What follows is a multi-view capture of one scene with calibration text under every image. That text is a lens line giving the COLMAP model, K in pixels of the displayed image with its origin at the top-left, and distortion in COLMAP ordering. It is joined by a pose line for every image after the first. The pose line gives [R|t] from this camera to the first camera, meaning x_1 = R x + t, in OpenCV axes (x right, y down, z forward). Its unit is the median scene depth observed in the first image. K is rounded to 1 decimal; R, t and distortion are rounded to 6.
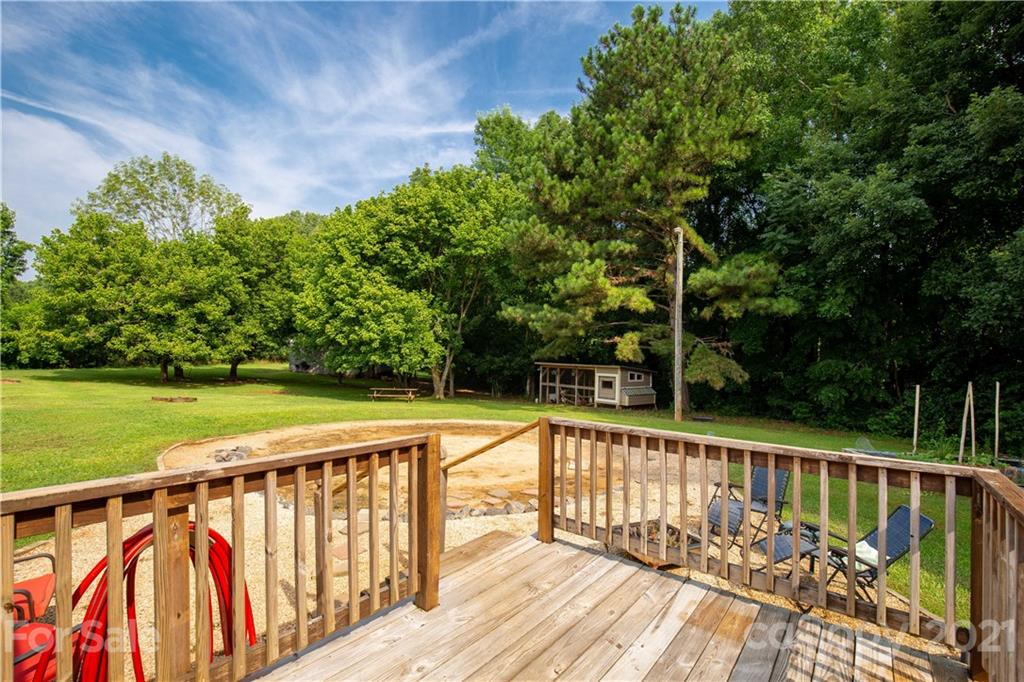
lens RADIAL K [[476.0, 0, 515.1], [0, 476.0, 335.8], [0, 0, 1]] dist [-0.013760, -0.000274]
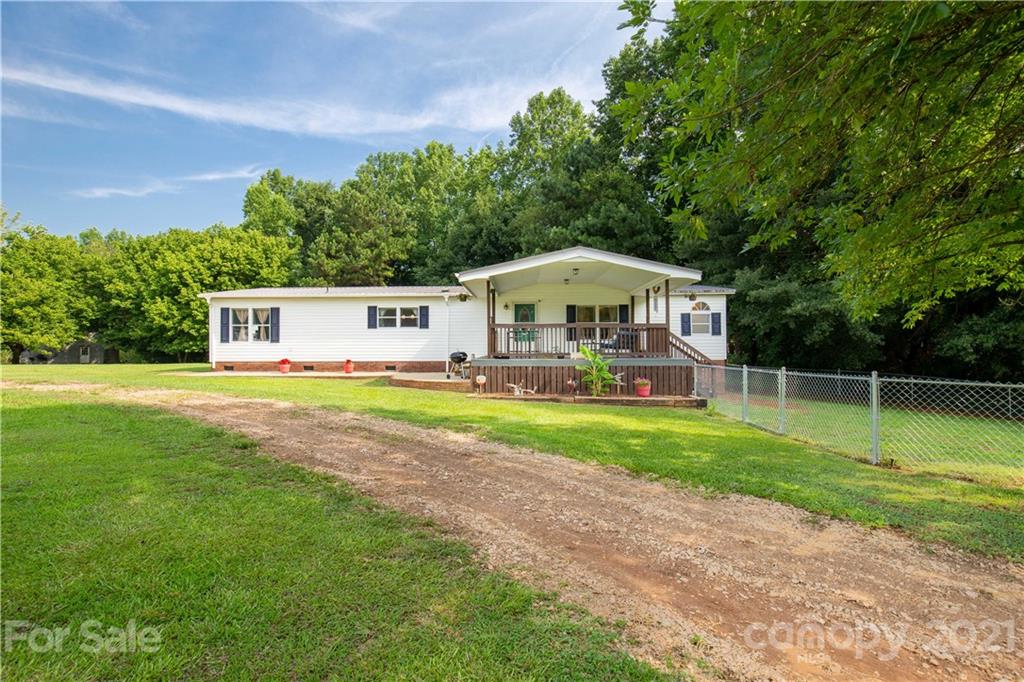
lens RADIAL K [[476.0, 0, 518.0], [0, 476.0, 343.2], [0, 0, 1]] dist [-0.013760, -0.000274]
pose [[0.784777, -0.019866, 0.619460, -0.489697], [0.001332, 0.999538, 0.030367, -0.003475], [-0.619777, -0.023006, 0.784440, -1.058740]]
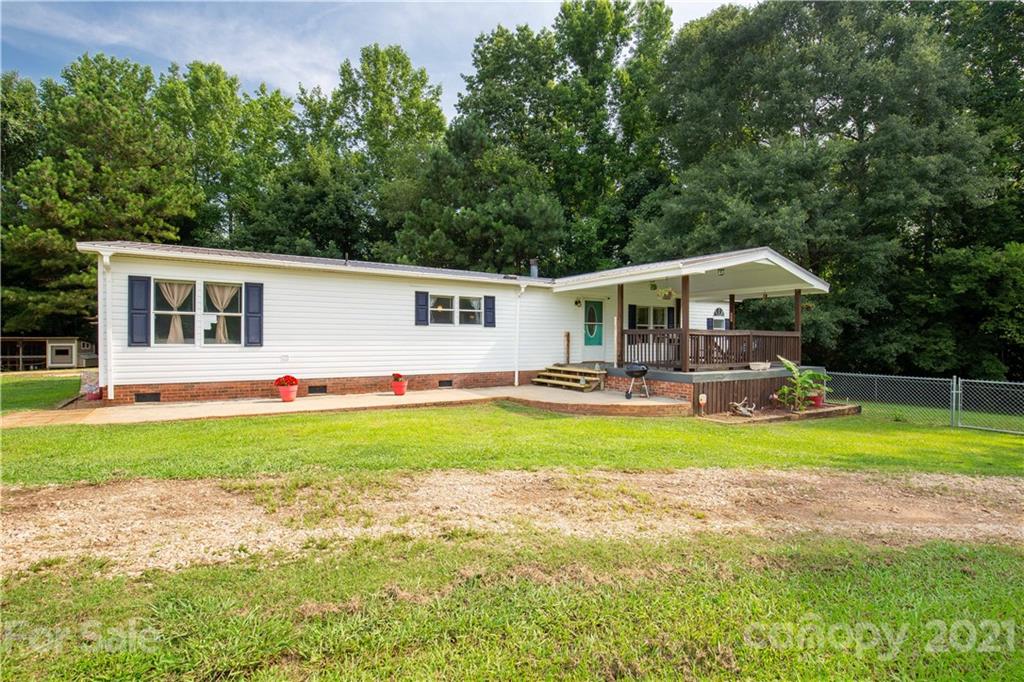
lens RADIAL K [[476.0, 0, 514.5], [0, 476.0, 343.6], [0, 0, 1]] dist [-0.013760, -0.000274]
pose [[0.313821, -0.031022, 0.948975, -0.656065], [-0.029816, 0.998651, 0.042505, -0.009532], [-0.949014, -0.041634, 0.312473, -0.560861]]
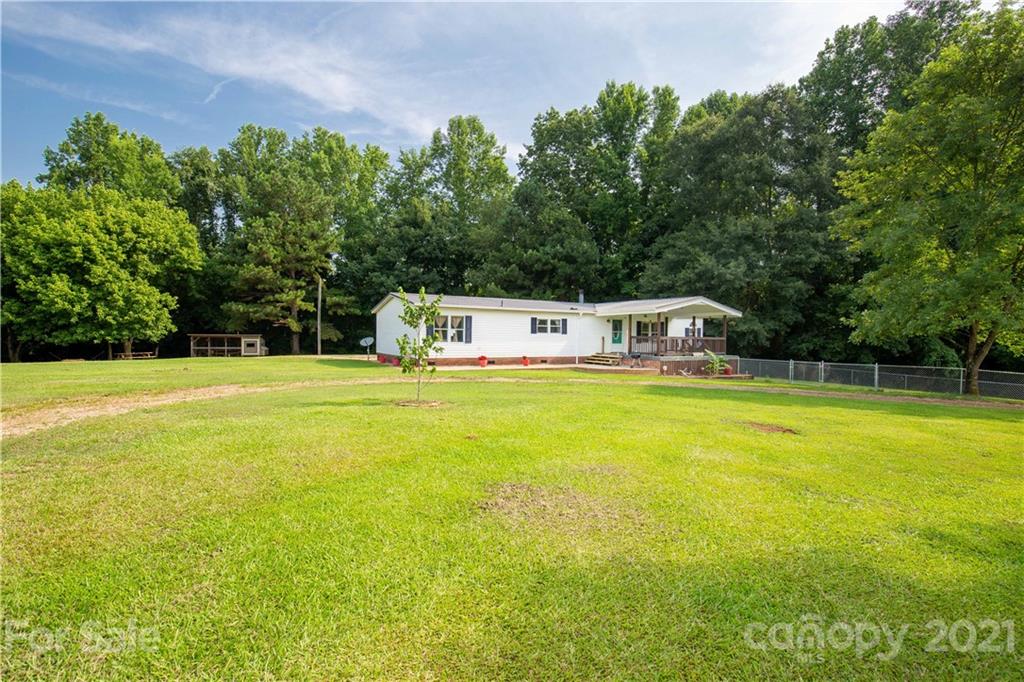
lens RADIAL K [[476.0, 0, 519.0], [0, 476.0, 346.1], [0, 0, 1]] dist [-0.013760, -0.000274]
pose [[0.360512, -0.041208, 0.931844, -1.220853], [-0.034598, 0.997745, 0.057508, -0.037149], [-0.932113, -0.052972, 0.358273, -0.661665]]
